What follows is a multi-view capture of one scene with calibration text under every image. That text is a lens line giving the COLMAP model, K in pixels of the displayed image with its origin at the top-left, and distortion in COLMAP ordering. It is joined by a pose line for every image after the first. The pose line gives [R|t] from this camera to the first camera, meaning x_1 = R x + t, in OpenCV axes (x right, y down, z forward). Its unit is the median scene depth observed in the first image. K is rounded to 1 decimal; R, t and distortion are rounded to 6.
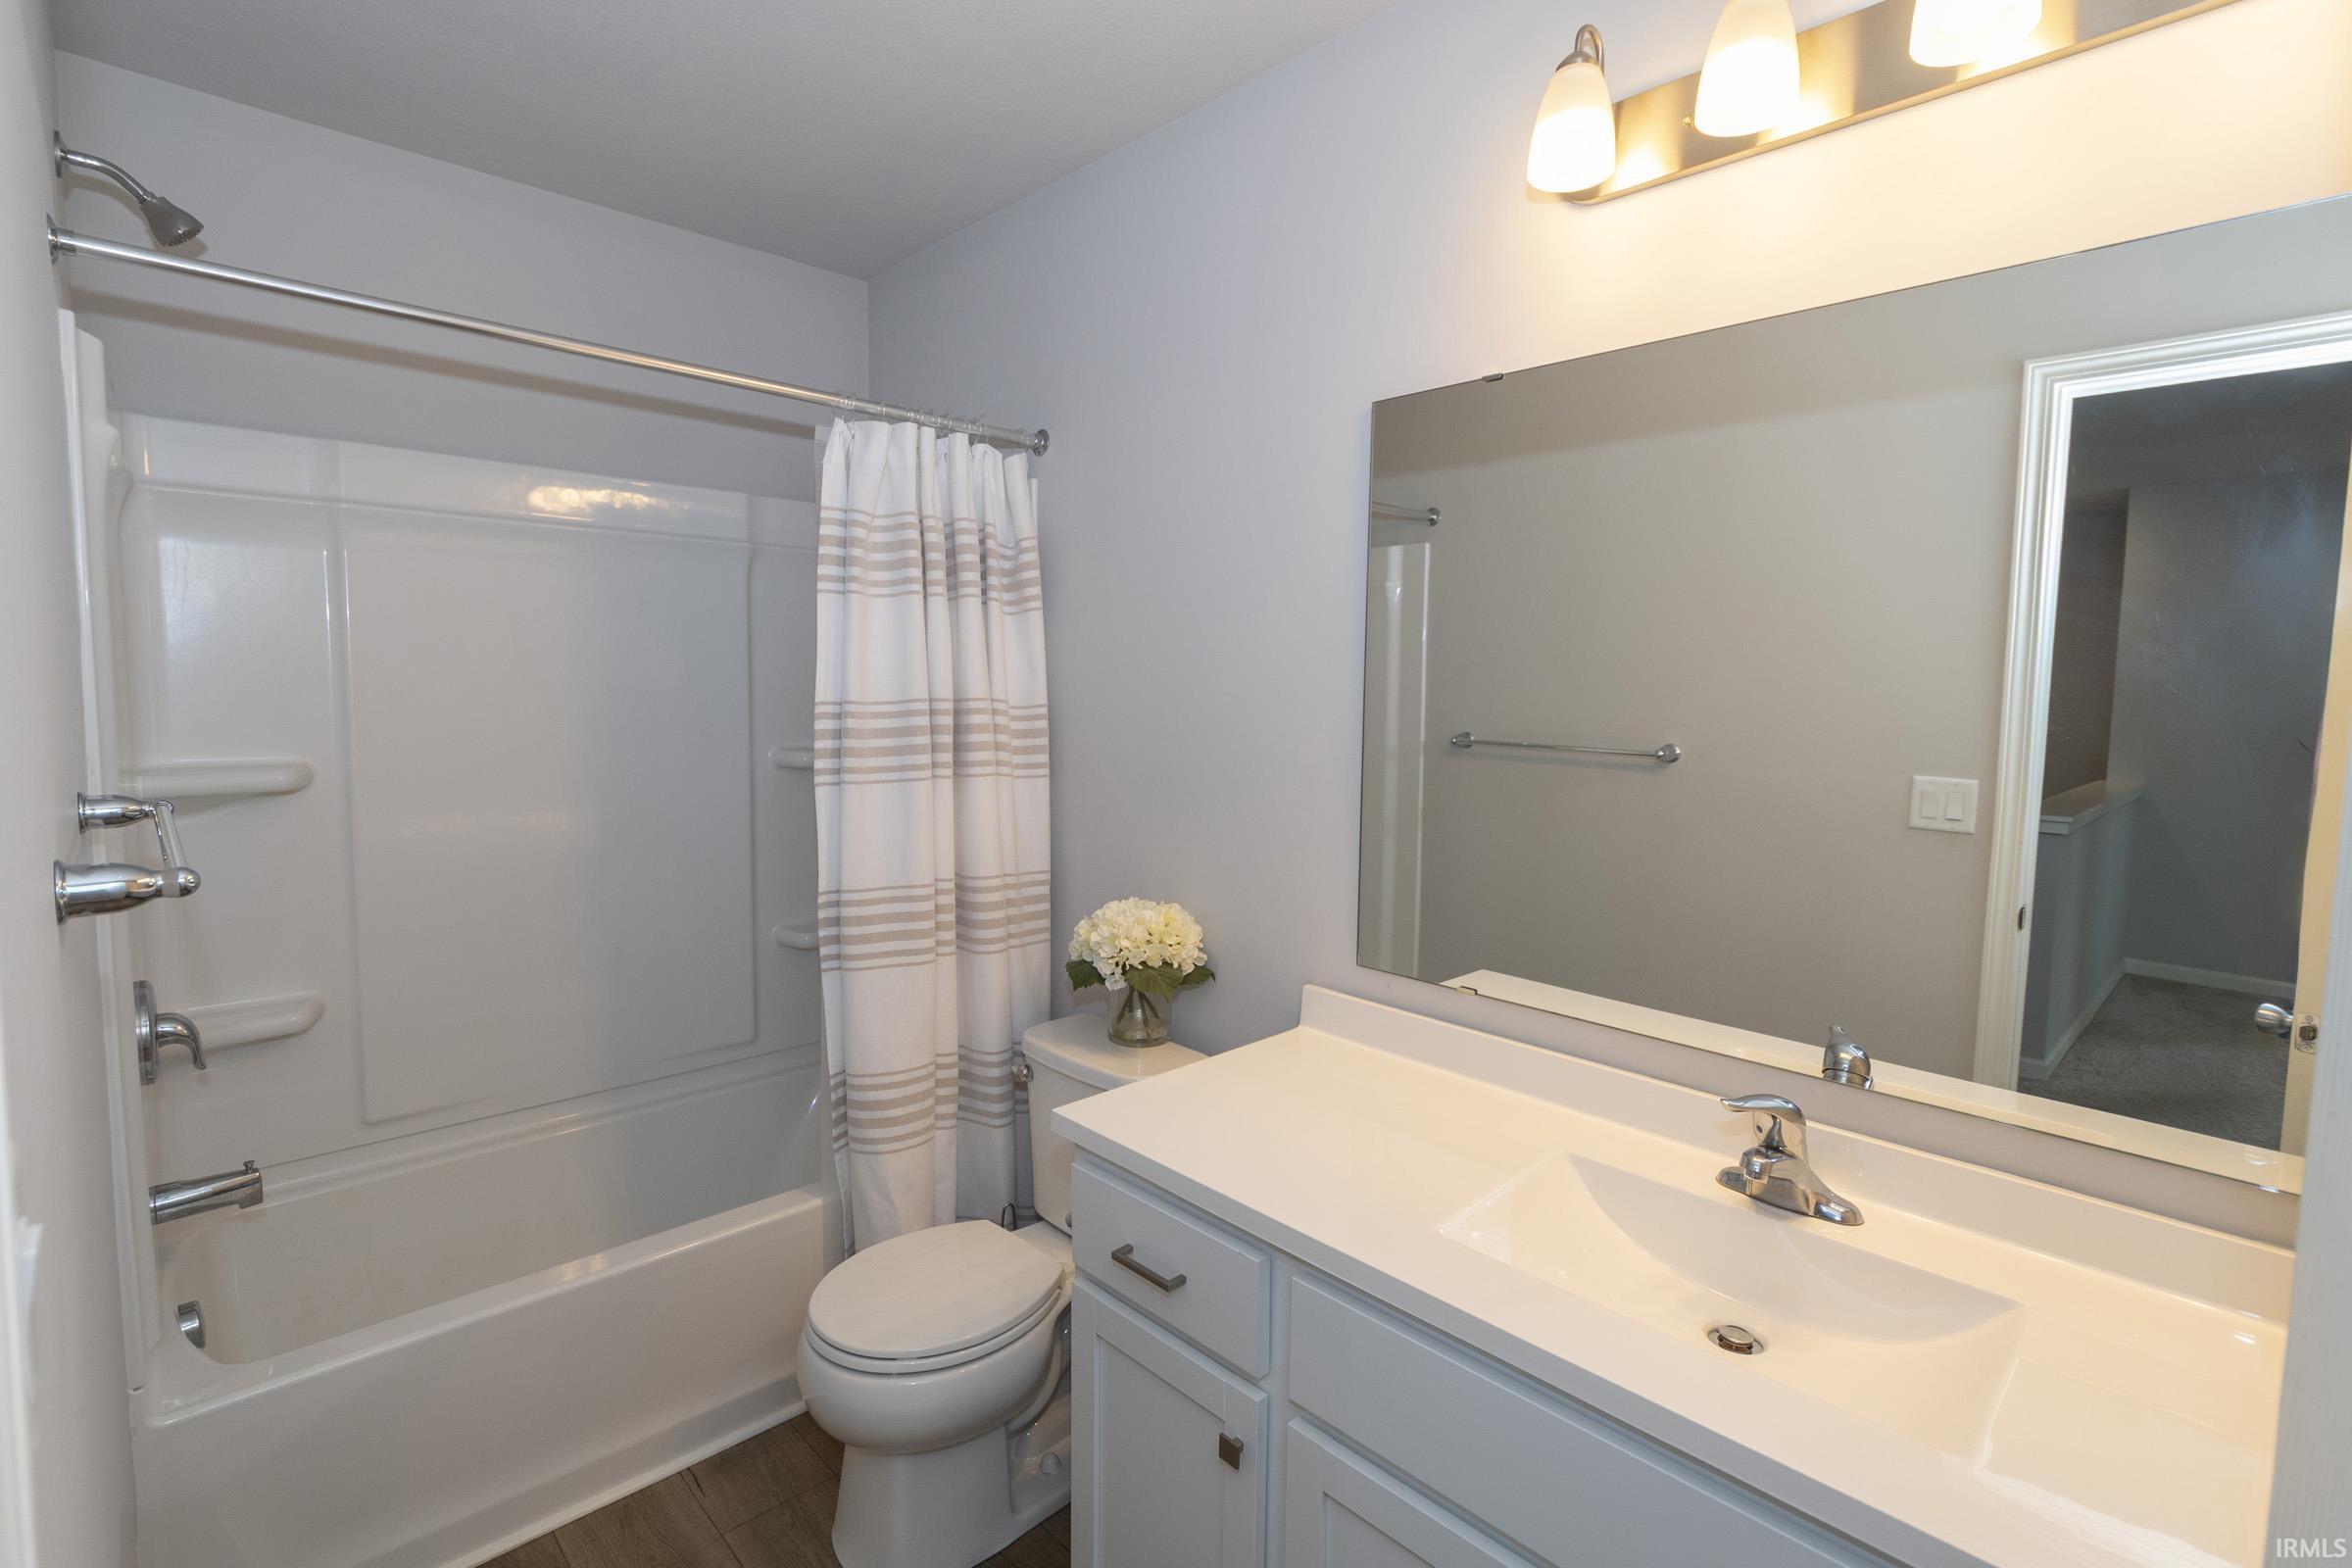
lens RADIAL K [[1090.1, 0, 1176.5], [0, 1090.1, 758.0], [0, 0, 1]] dist [0.000812, 0.000027]
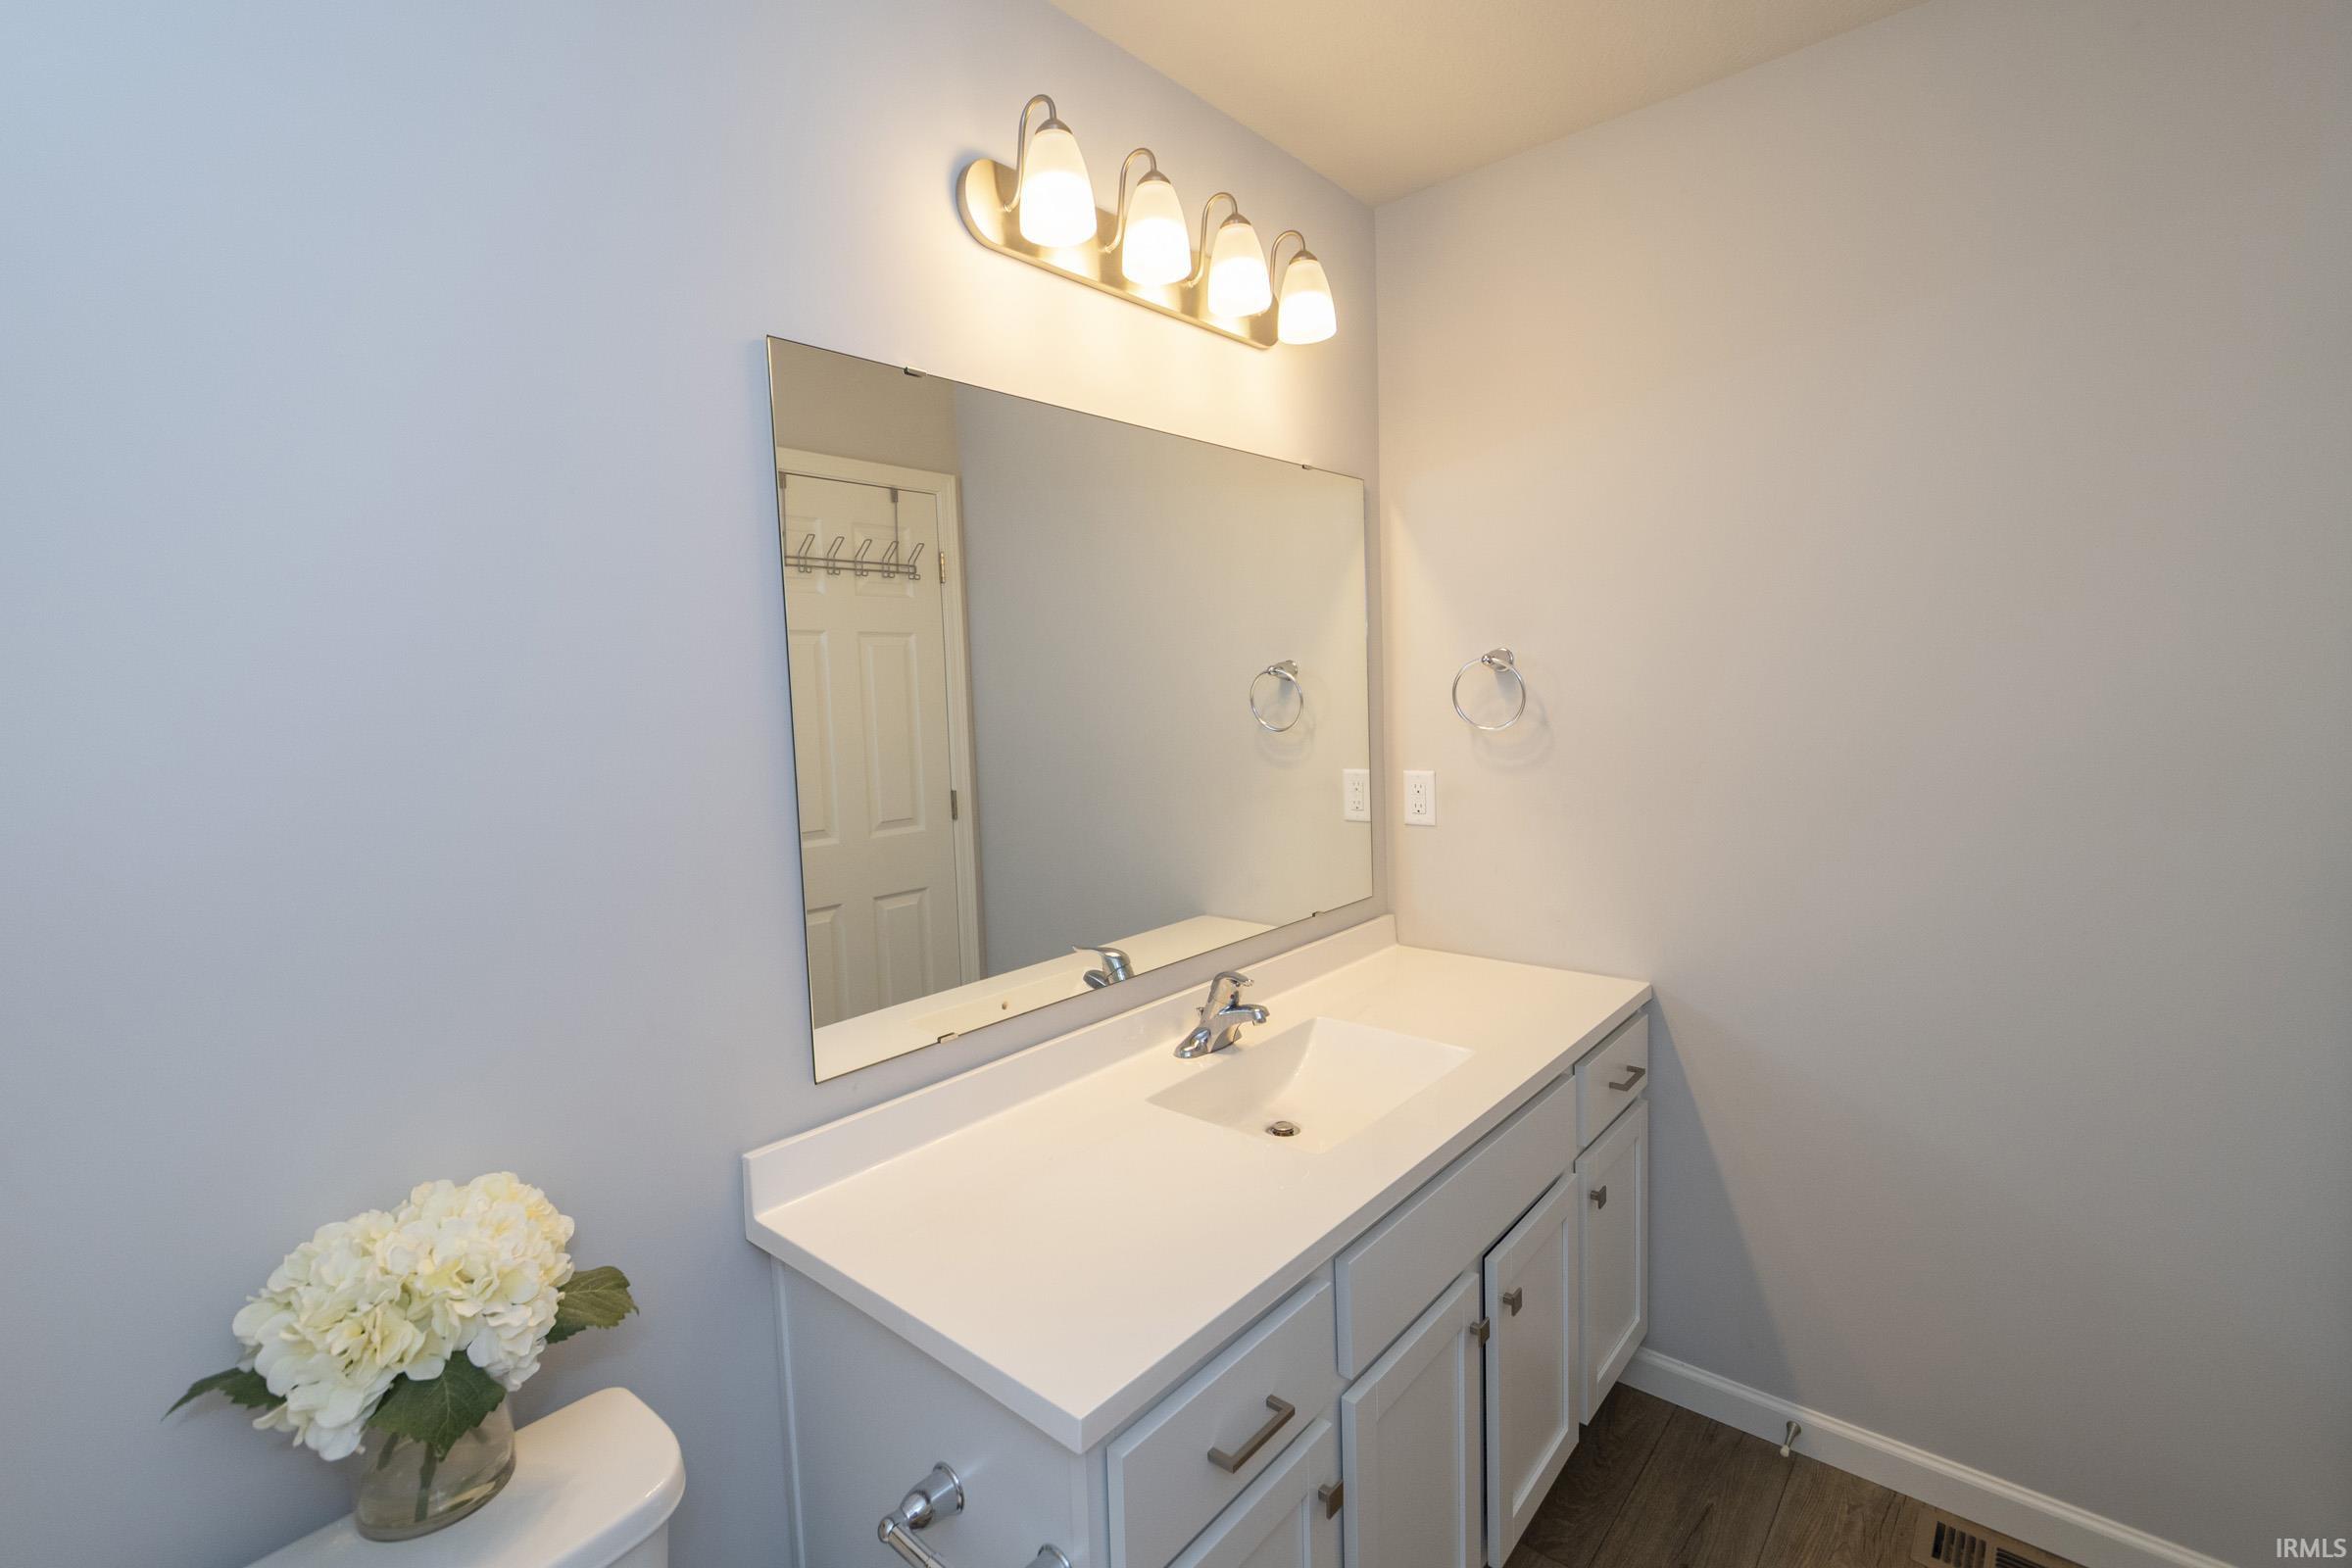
lens RADIAL K [[1026.2, 0, 1176.0], [0, 1026.2, 784.0], [0, 0, 1]] dist [-0.000371, 0.000934]
pose [[-0.093470, -0.099706, 0.990617, -0.725924], [0.123920, 0.986071, 0.110941, -0.092547], [-0.987880, 0.133127, -0.079813, 1.063757]]
